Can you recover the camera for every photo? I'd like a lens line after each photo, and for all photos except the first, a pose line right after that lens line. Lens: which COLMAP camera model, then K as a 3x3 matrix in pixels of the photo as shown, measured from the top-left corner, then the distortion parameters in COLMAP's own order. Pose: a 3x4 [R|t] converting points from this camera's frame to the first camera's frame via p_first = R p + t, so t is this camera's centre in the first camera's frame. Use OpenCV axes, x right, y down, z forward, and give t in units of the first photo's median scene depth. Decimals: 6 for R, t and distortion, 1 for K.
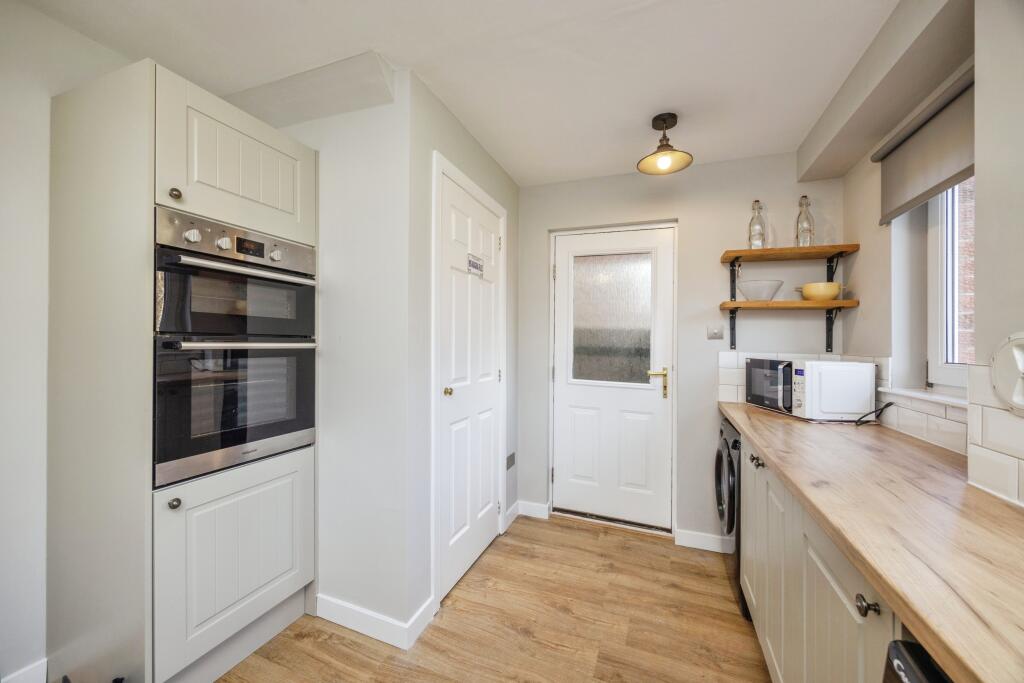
lens RADIAL K [[396.7, 0, 512.0], [0, 396.7, 341.5], [0, 0, 1]] dist [-0.000410, -0.000119]
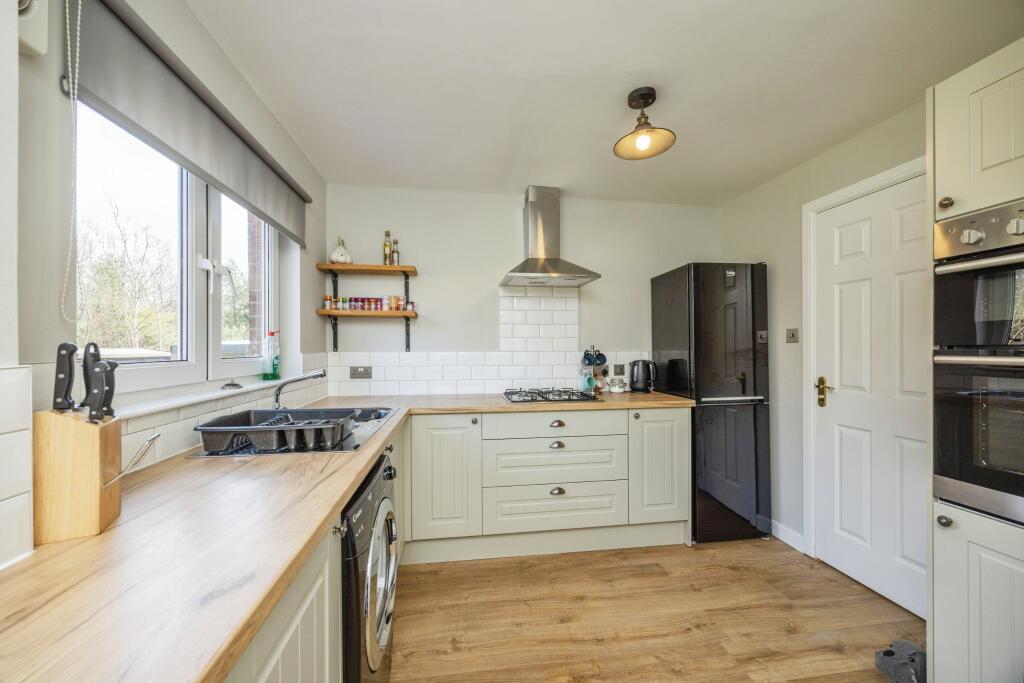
lens RADIAL K [[393.0, 0, 512.3], [0, 393.0, 344.8], [0, 0, 1]] dist [-0.000035, -0.000078]
pose [[-0.873281, -0.021323, -0.486750, 0.525681], [-0.014495, 0.999737, -0.017791, 0.008578], [0.487001, -0.008481, -0.873360, 1.269970]]
